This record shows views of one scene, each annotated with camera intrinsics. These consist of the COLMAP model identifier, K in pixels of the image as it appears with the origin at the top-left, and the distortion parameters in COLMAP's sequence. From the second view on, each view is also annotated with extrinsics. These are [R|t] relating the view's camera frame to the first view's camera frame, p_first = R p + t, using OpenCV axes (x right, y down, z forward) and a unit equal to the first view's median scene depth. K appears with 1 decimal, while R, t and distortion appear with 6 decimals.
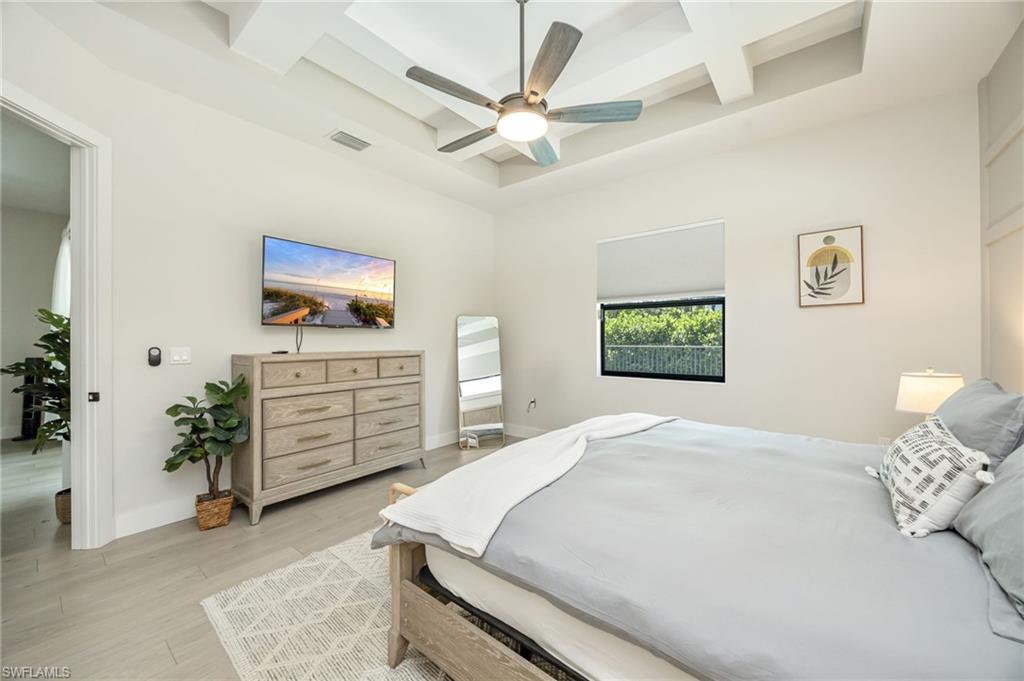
lens RADIAL K [[386.7, 0, 512.3], [0, 386.7, 338.0], [0, 0, 1]] dist [-0.002808, -0.000225]
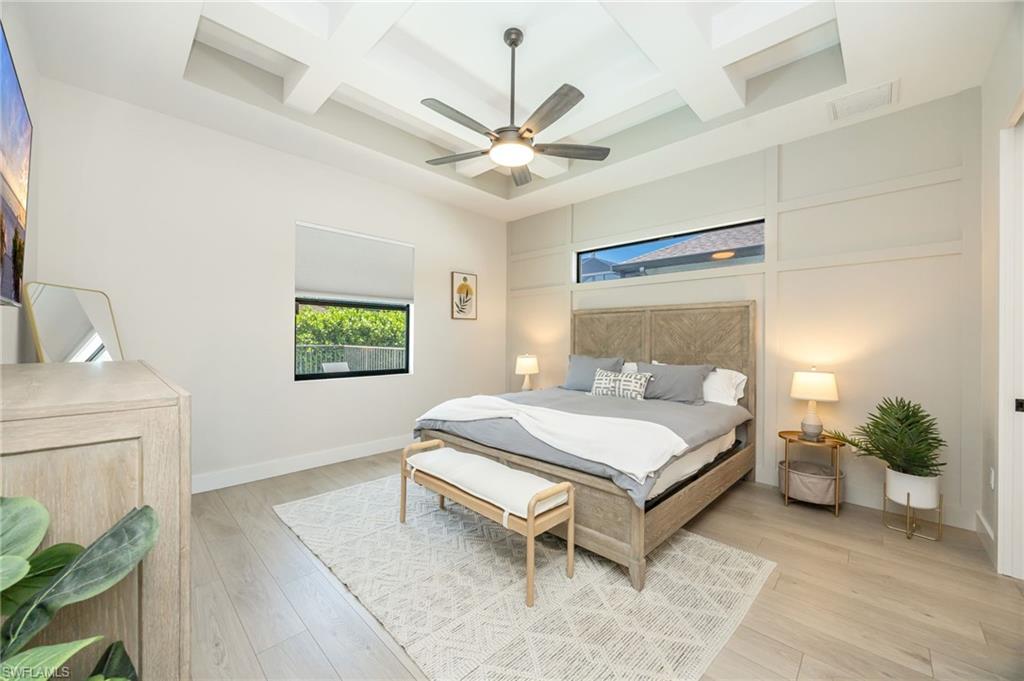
lens RADIAL K [[386.7, 0, 512.3], [0, 386.7, 338.0], [0, 0, 1]] dist [-0.002808, -0.000225]
pose [[0.095887, 0.007186, 0.995366, -0.795510], [-0.010905, 0.999922, -0.006168, 0.004526], [-0.995333, -0.010263, 0.095957, 0.630338]]
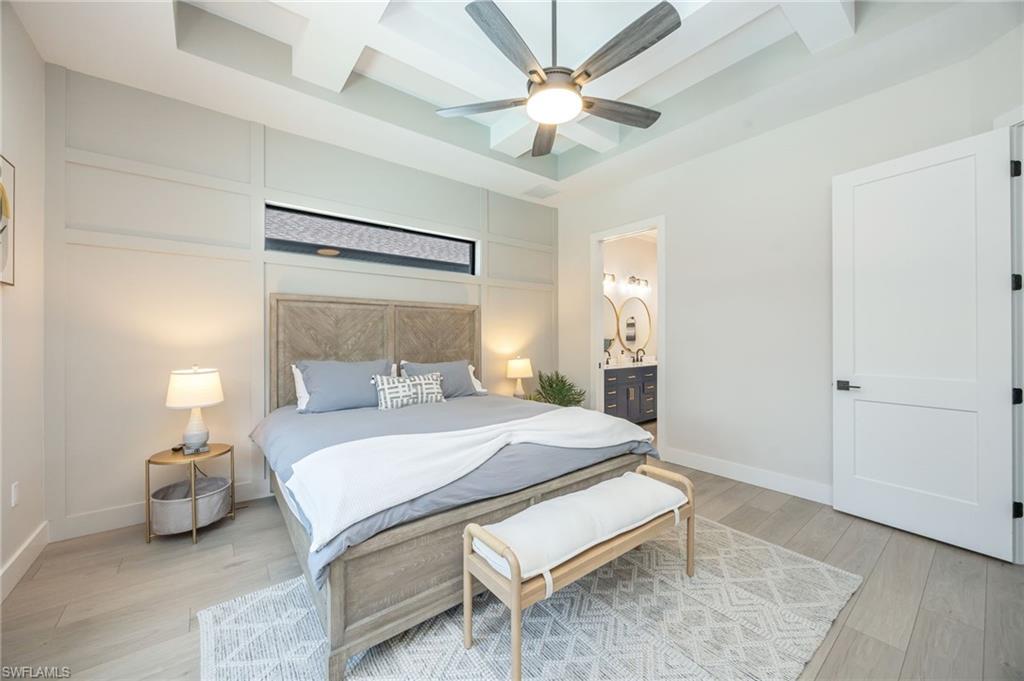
lens RADIAL K [[386.7, 0, 512.3], [0, 386.7, 338.0], [0, 0, 1]] dist [-0.002808, -0.000225]
pose [[-0.974104, 0.006360, 0.226012, -0.057910], [0.005184, 0.999970, -0.005798, 0.006449], [-0.226042, -0.004476, -0.974107, 1.366821]]
